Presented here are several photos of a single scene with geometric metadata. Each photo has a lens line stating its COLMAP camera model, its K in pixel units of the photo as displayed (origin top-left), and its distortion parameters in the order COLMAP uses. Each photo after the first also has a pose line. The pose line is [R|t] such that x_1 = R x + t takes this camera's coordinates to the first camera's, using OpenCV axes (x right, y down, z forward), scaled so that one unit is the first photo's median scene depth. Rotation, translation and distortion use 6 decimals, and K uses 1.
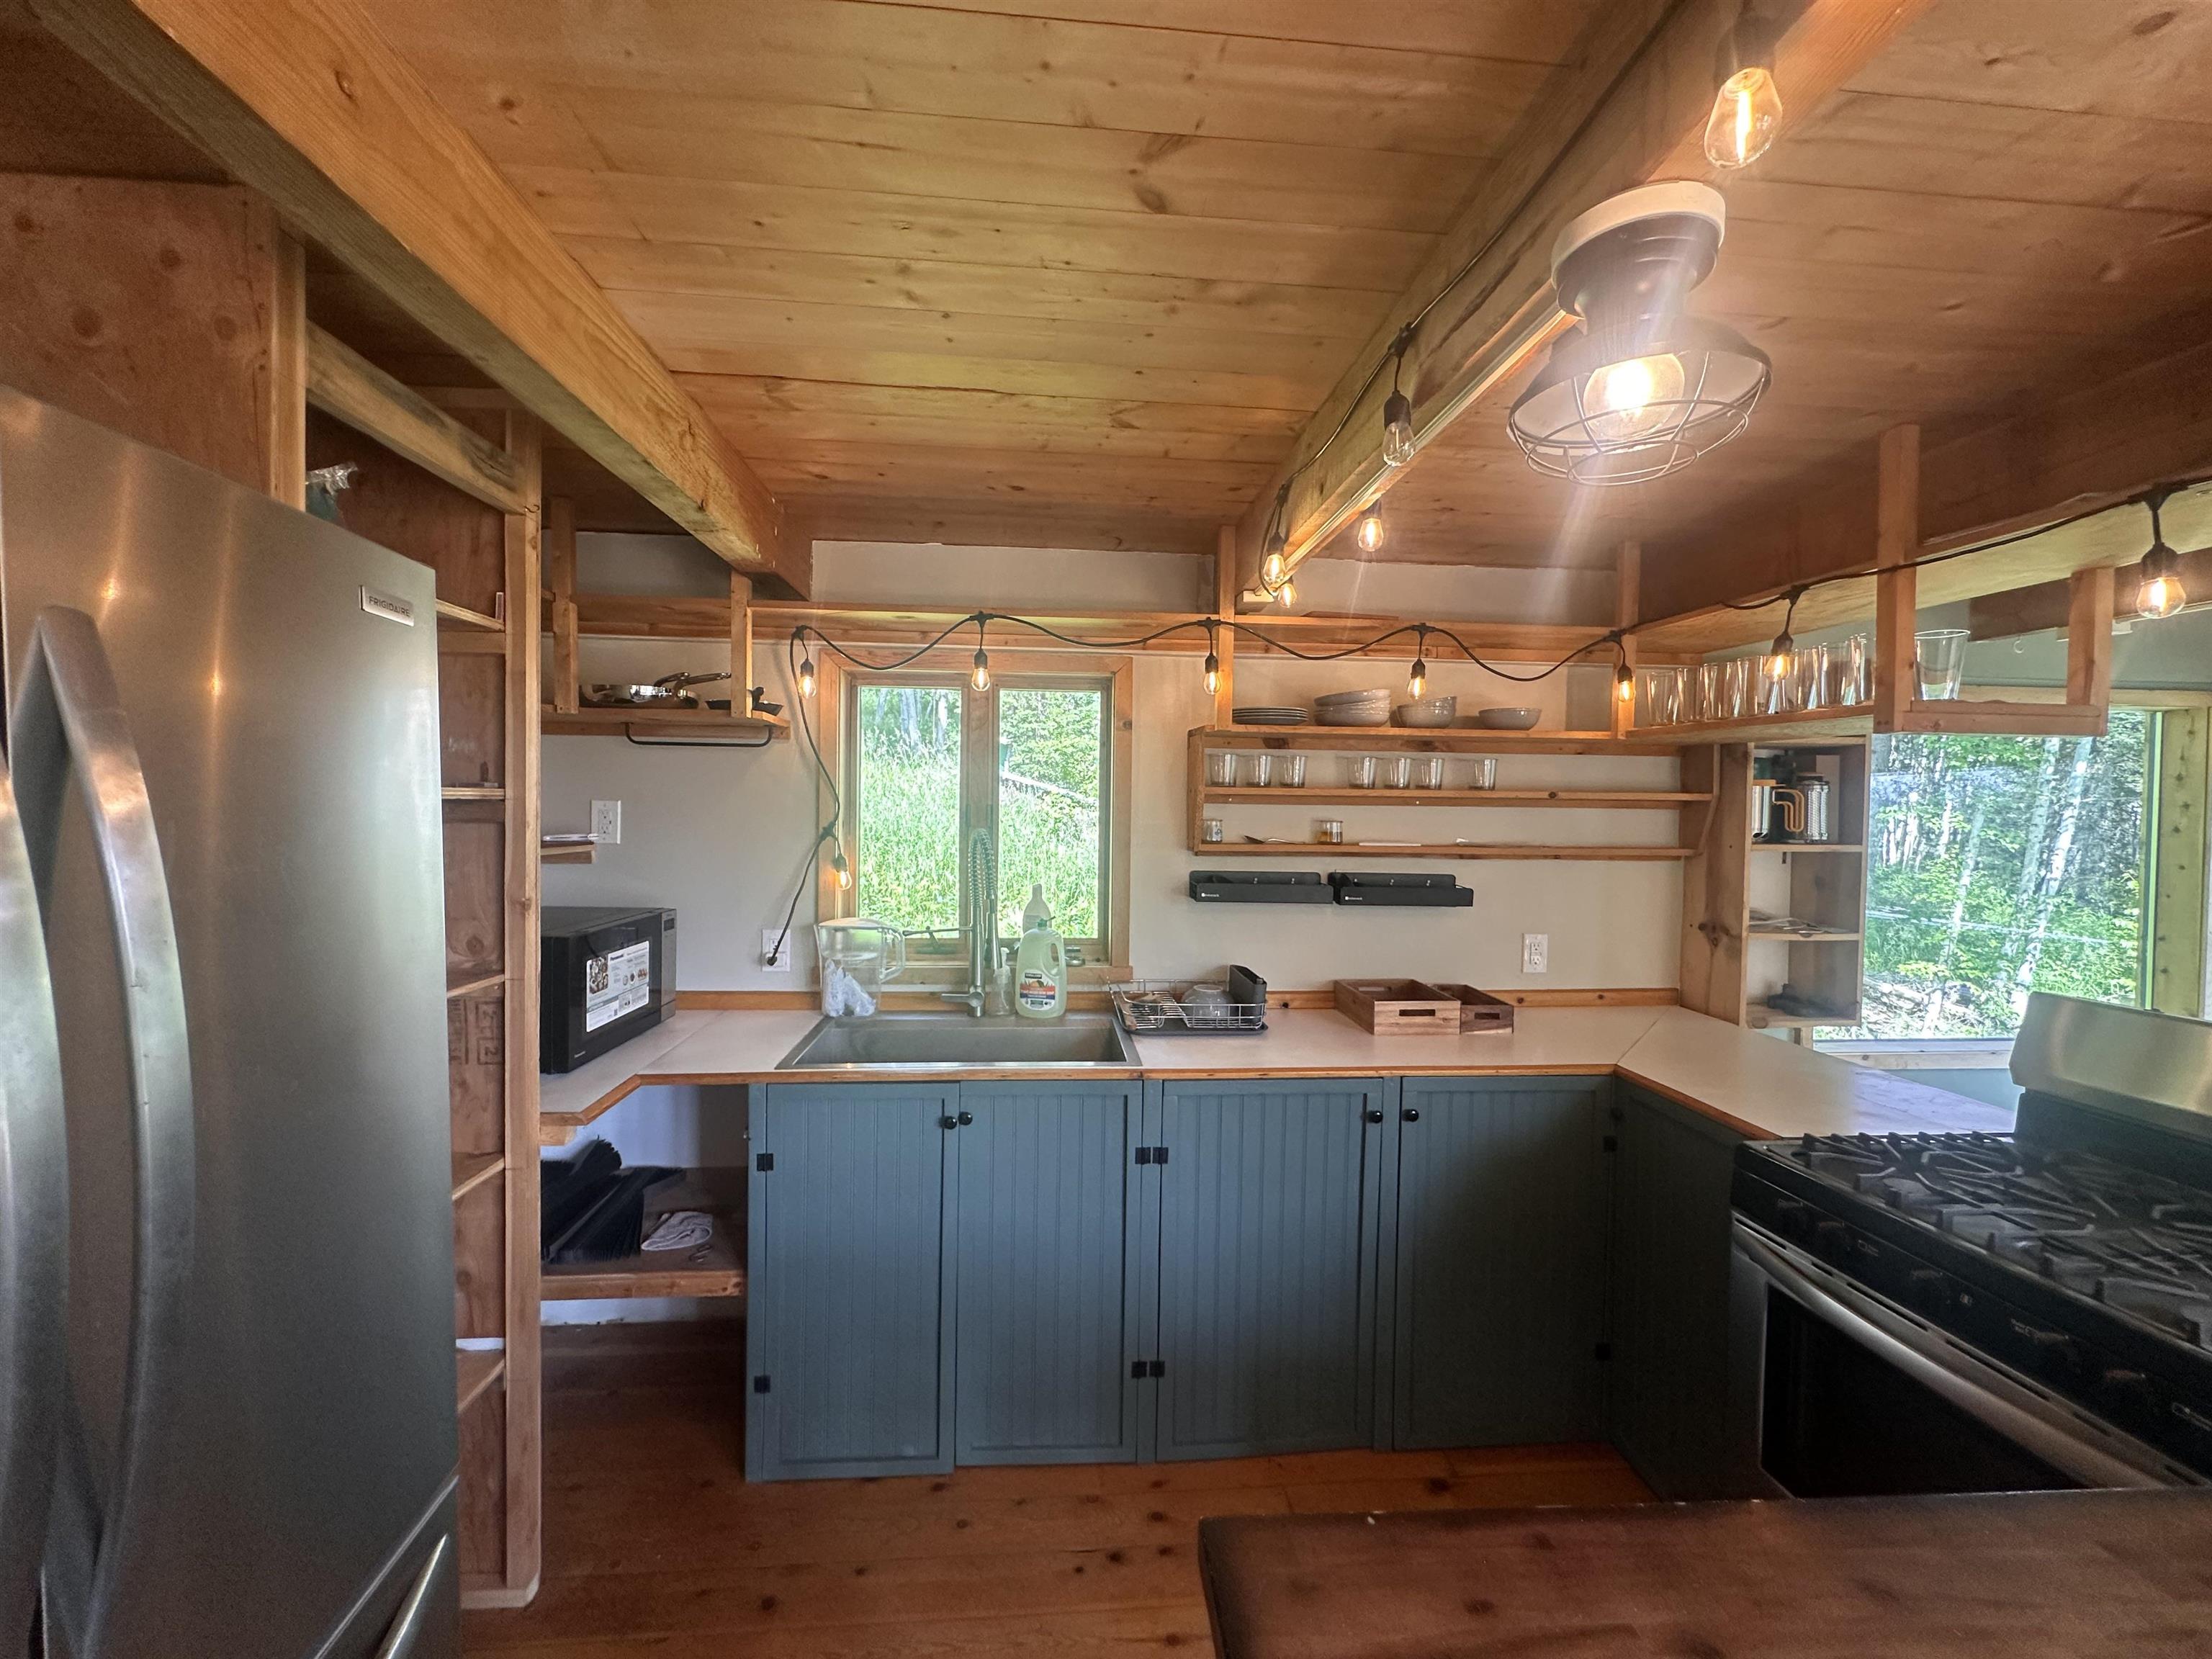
lens RADIAL K [[886.7, 0, 1108.1], [0, 886.7, 828.4], [0, 0, 1]] dist [-0.002271, 0.000392]
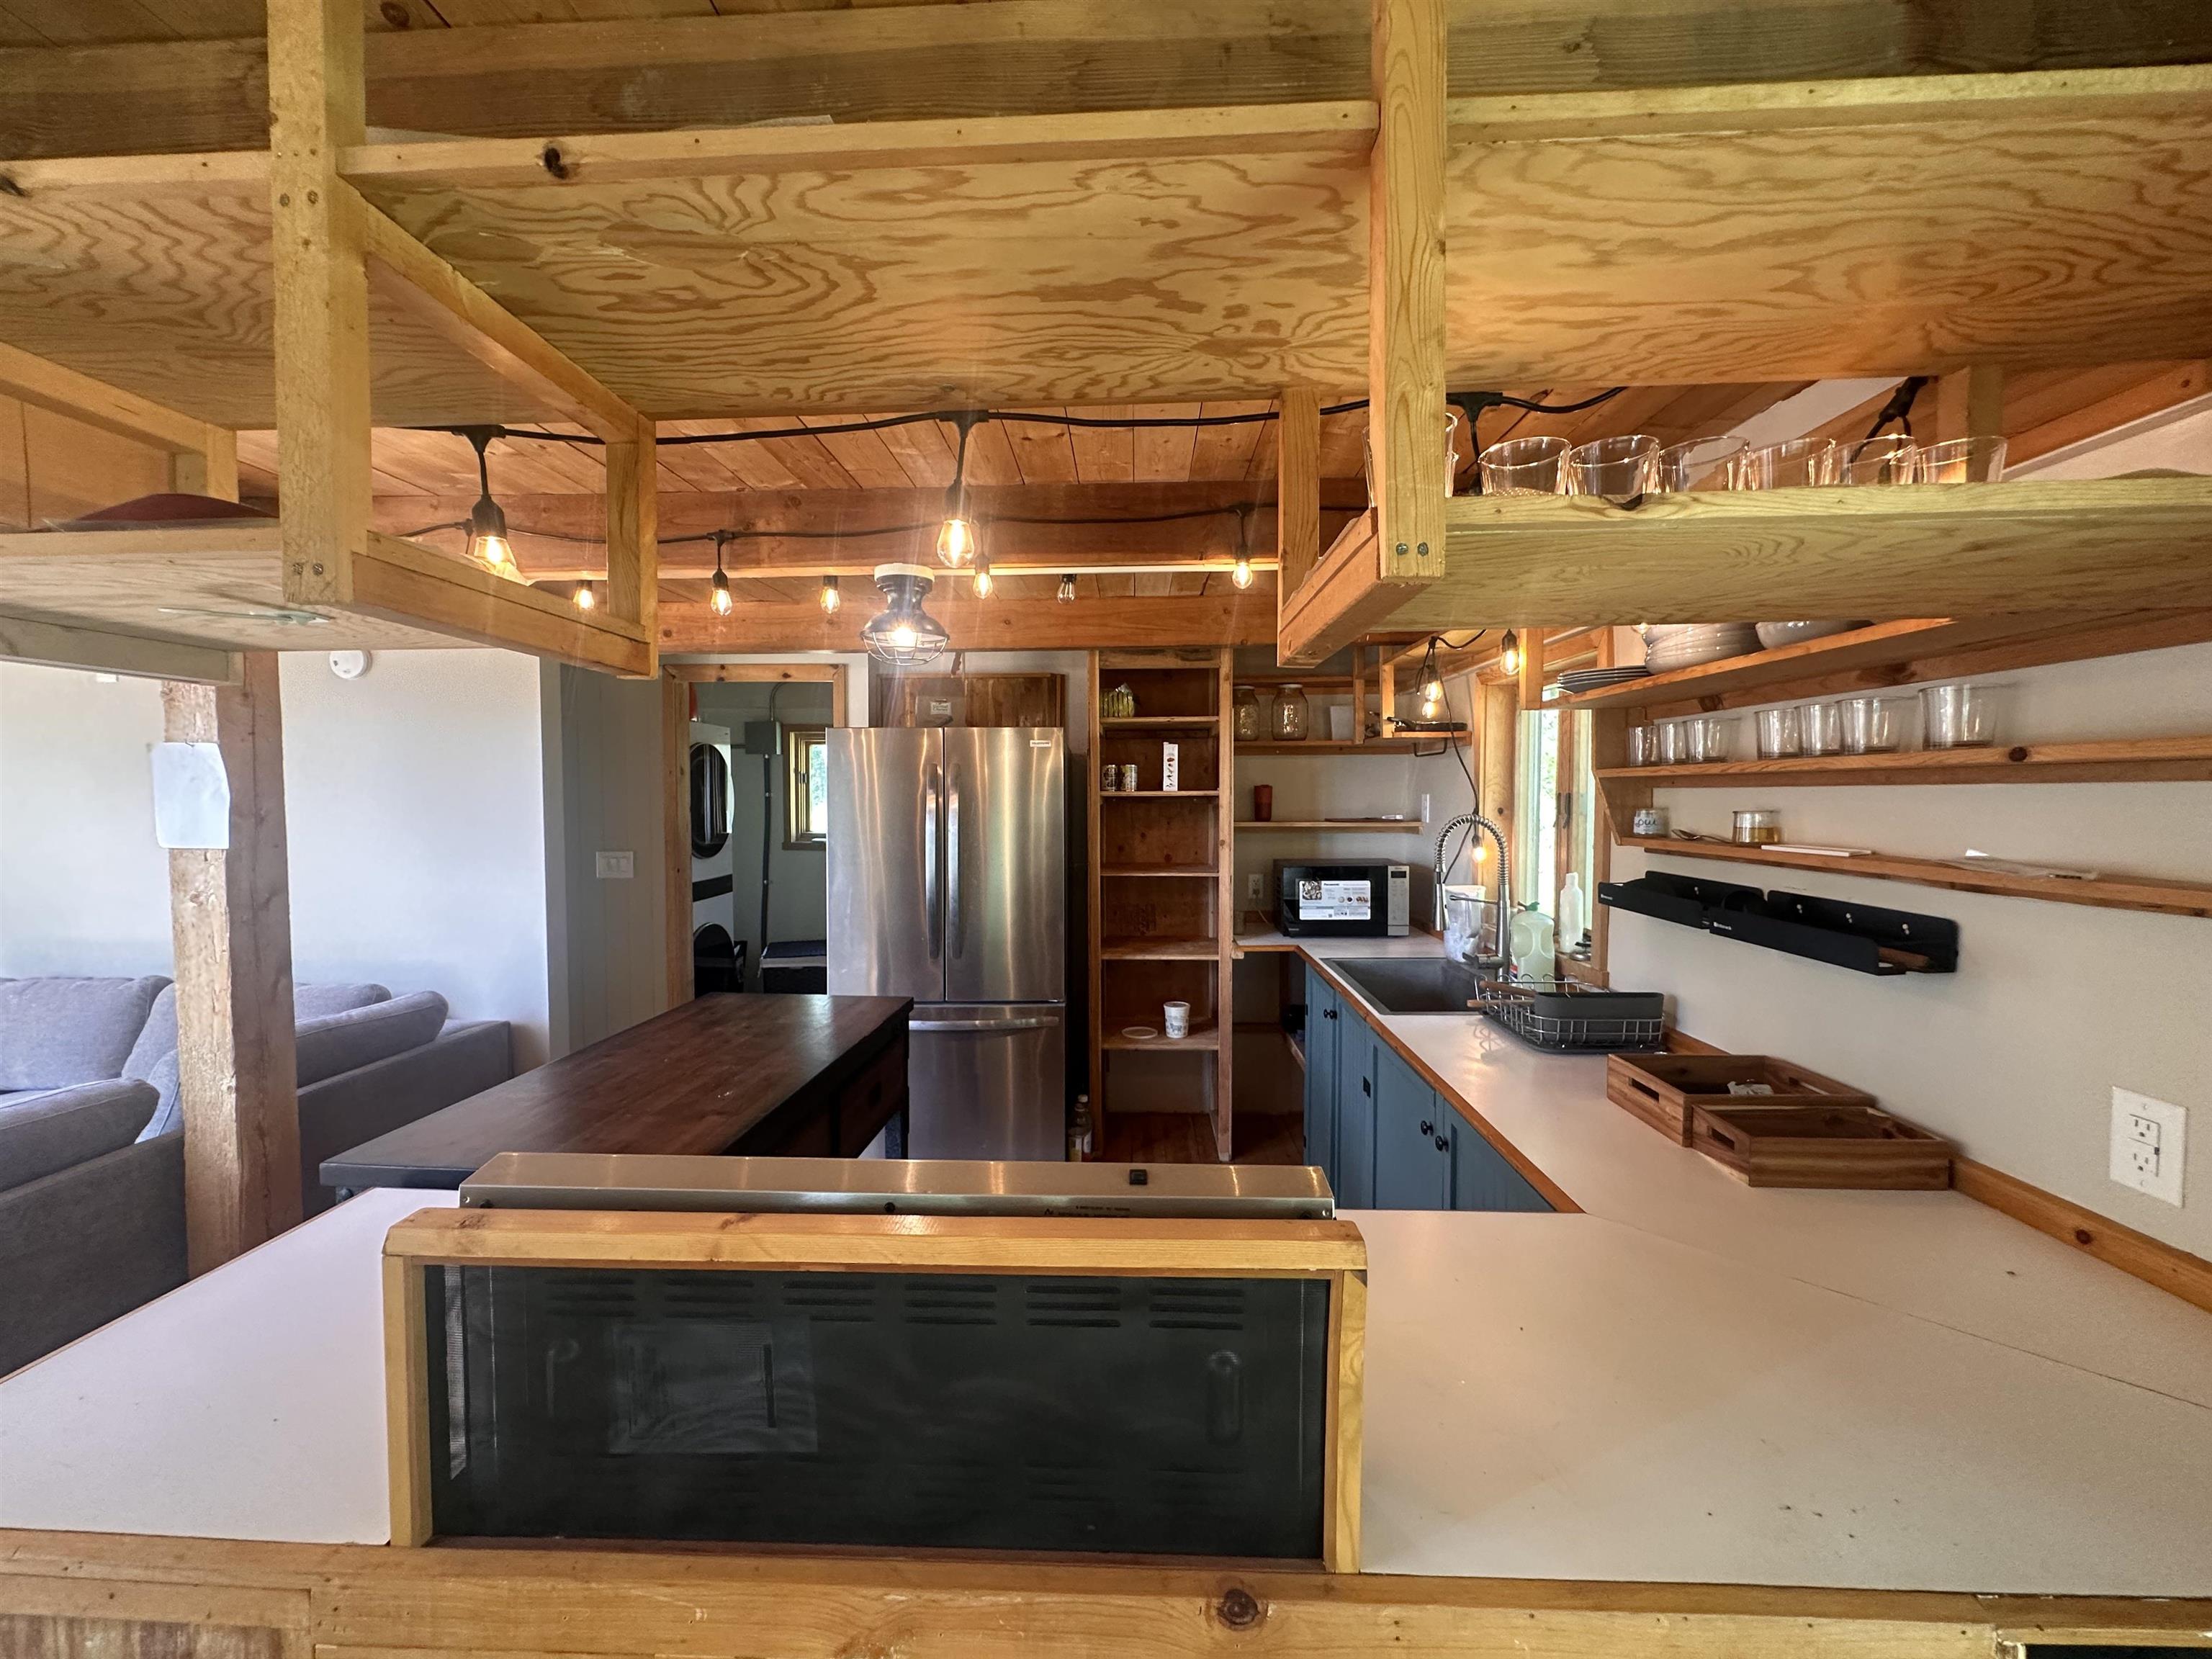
lens RADIAL K [[886.7, 0, 1098.8], [0, 886.7, 831.2], [0, 0, 1]] dist [-0.002271, 0.000392]
pose [[-0.122021, 0.029711, -0.992083, 1.011914], [-0.020181, 0.999271, 0.032409, -0.005502], [0.992322, 0.023975, -0.121333, 0.620029]]
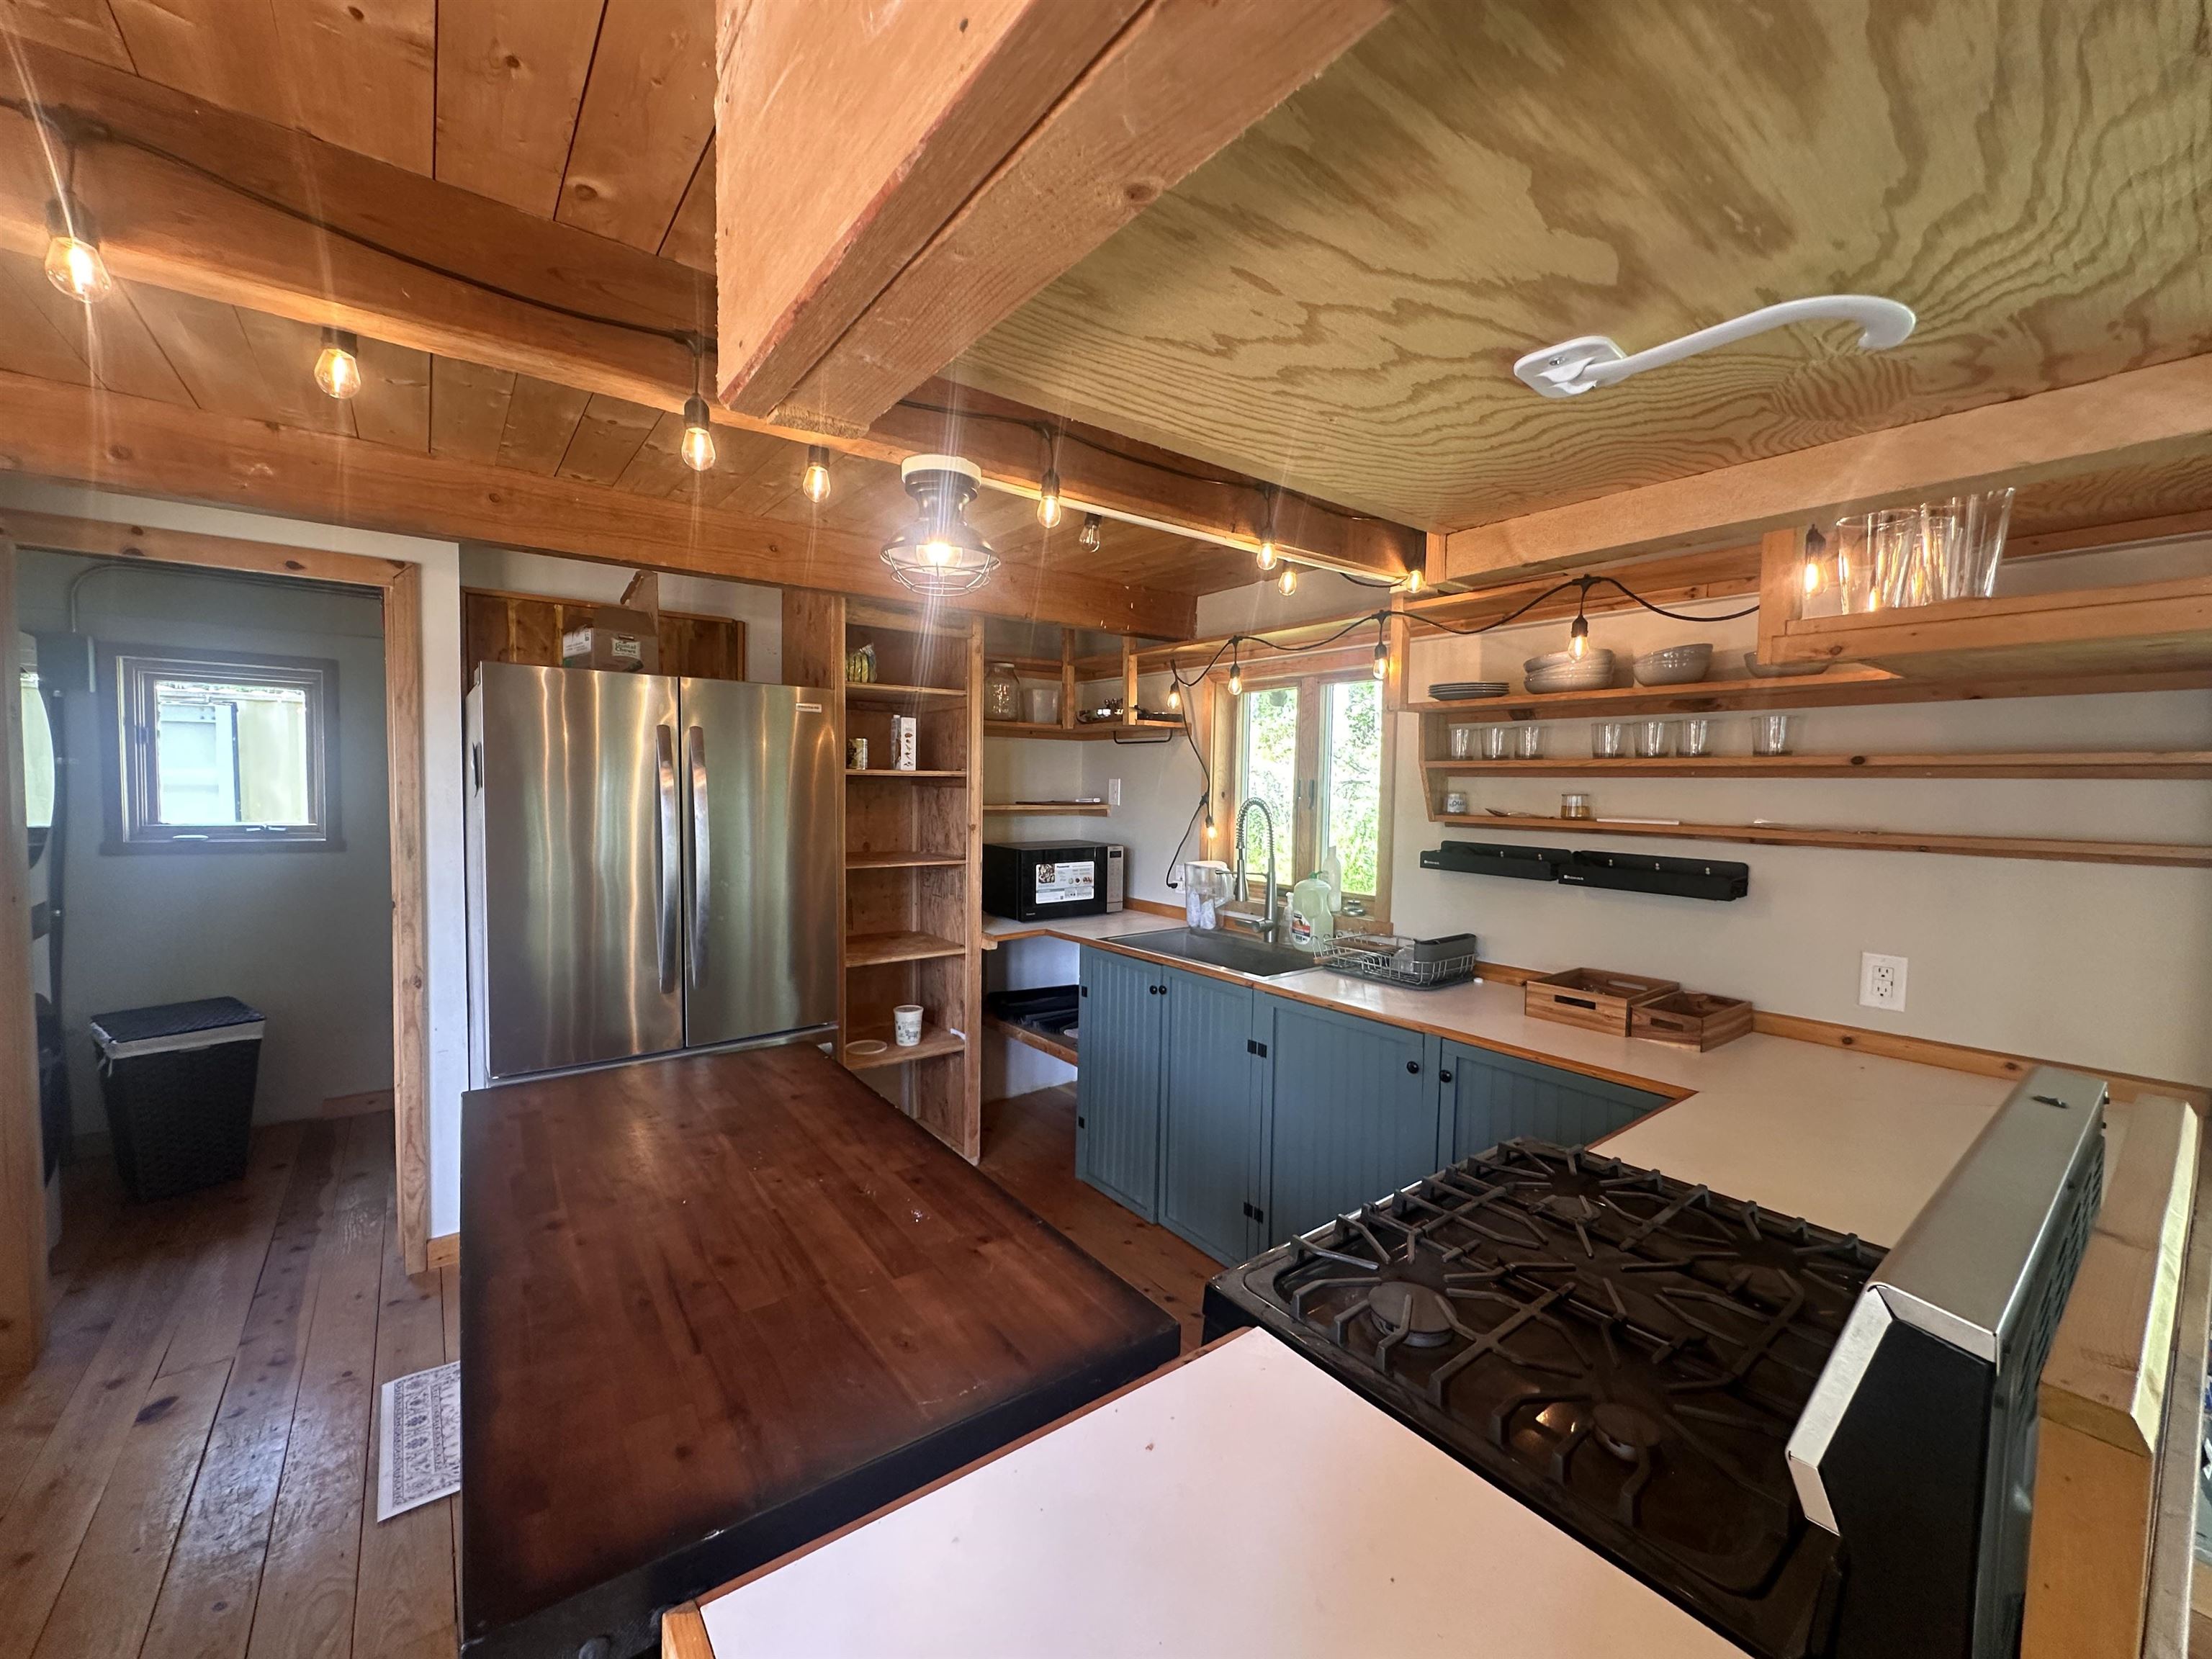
lens RADIAL K [[886.7, 0, 1103.4], [0, 886.7, 832.2], [0, 0, 1]] dist [-0.002271, 0.000392]
pose [[0.545507, 0.041744, -0.837066, 0.793586], [-0.025725, 0.999122, 0.033061, 0.013379], [0.837711, 0.003498, 0.546102, 0.084015]]
